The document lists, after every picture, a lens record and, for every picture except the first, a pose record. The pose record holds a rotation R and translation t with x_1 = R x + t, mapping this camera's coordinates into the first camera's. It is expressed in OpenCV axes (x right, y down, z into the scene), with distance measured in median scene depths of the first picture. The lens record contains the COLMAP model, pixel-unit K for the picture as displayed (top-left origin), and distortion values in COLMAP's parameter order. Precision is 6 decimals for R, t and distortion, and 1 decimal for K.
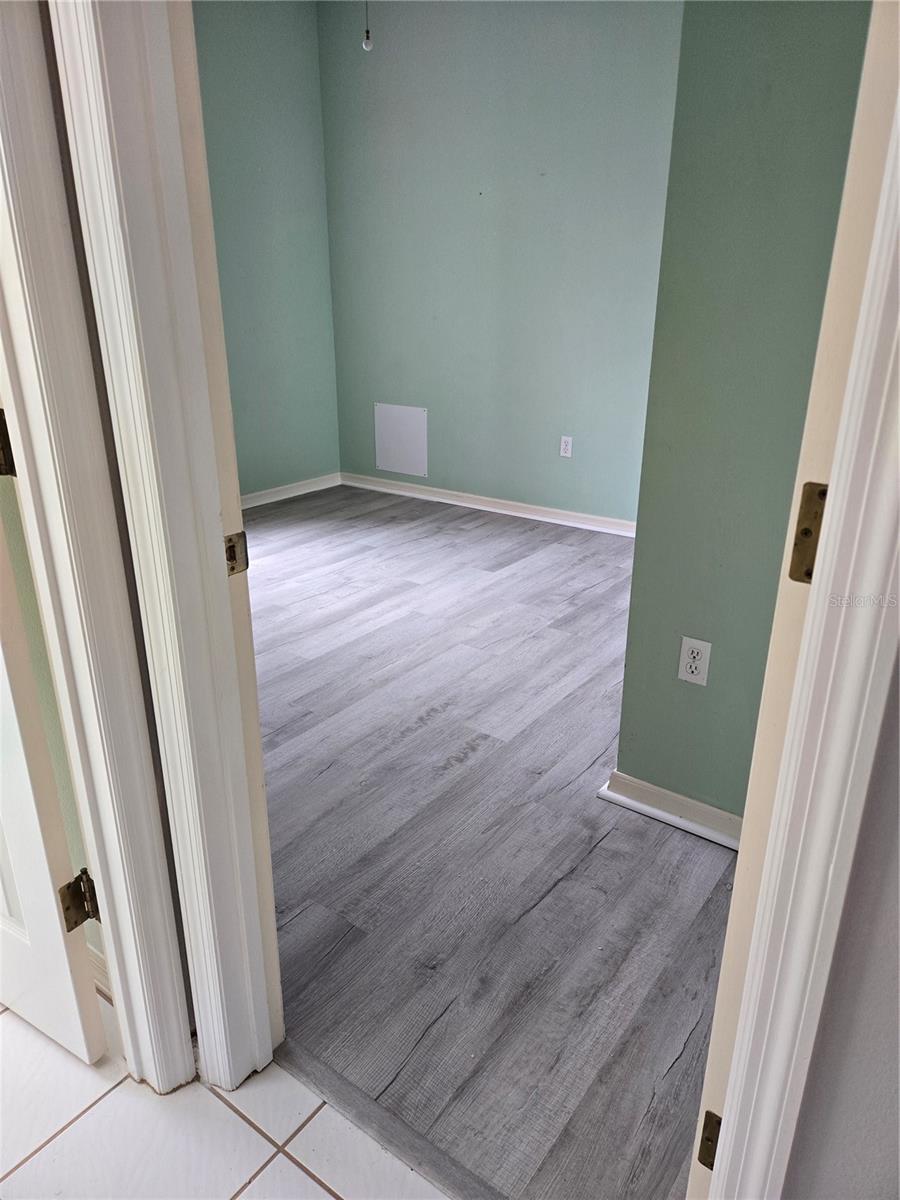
lens RADIAL K [[801.4, 0, 462.8], [0, 801.4, 595.5], [0, 0, 1]] dist [0.062578, -0.061657]
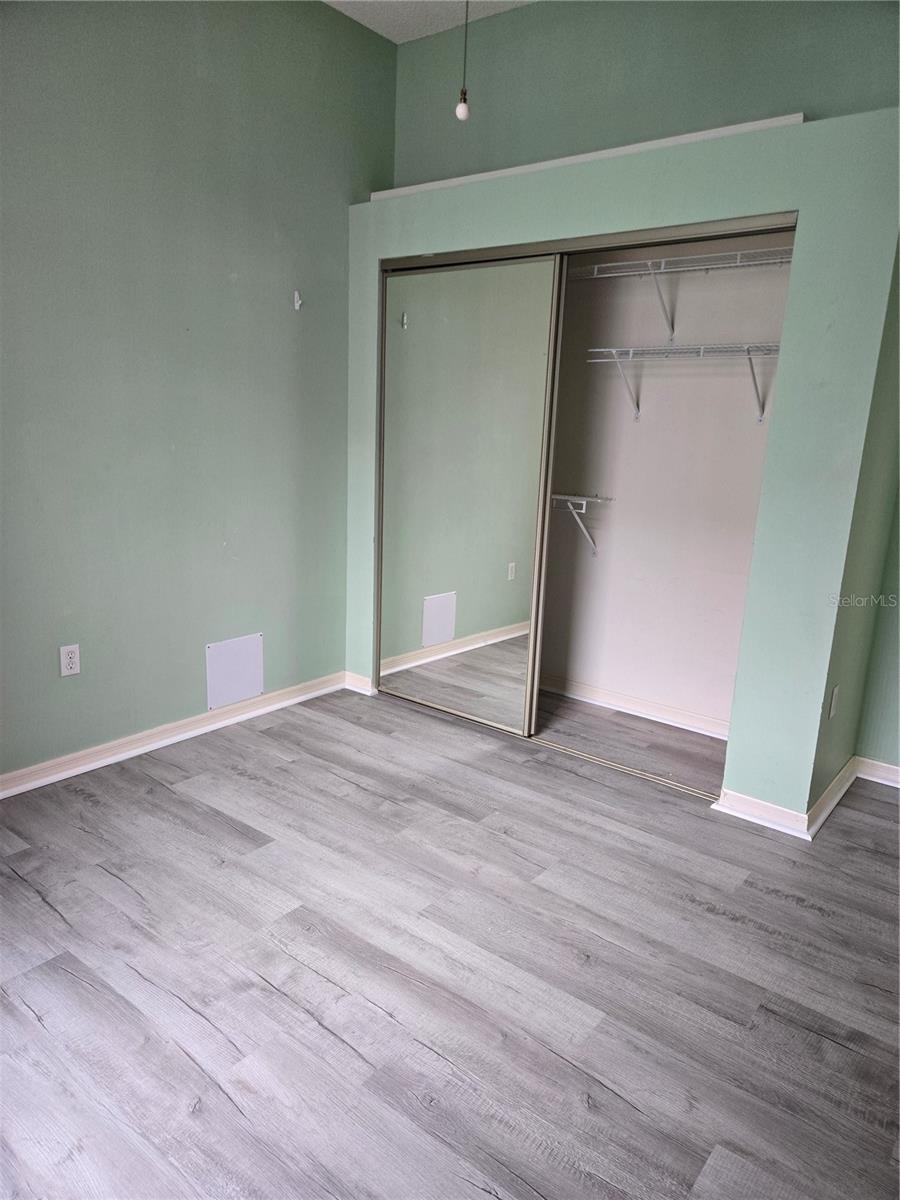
lens RADIAL K [[801.4, 0, 462.8], [0, 801.4, 595.5], [0, 0, 1]] dist [0.062578, -0.061657]
pose [[0.035323, -0.212282, 0.976570, -0.637362], [0.319852, 0.928182, 0.190194, -0.330249], [-0.946809, 0.305640, 0.100685, 0.794767]]
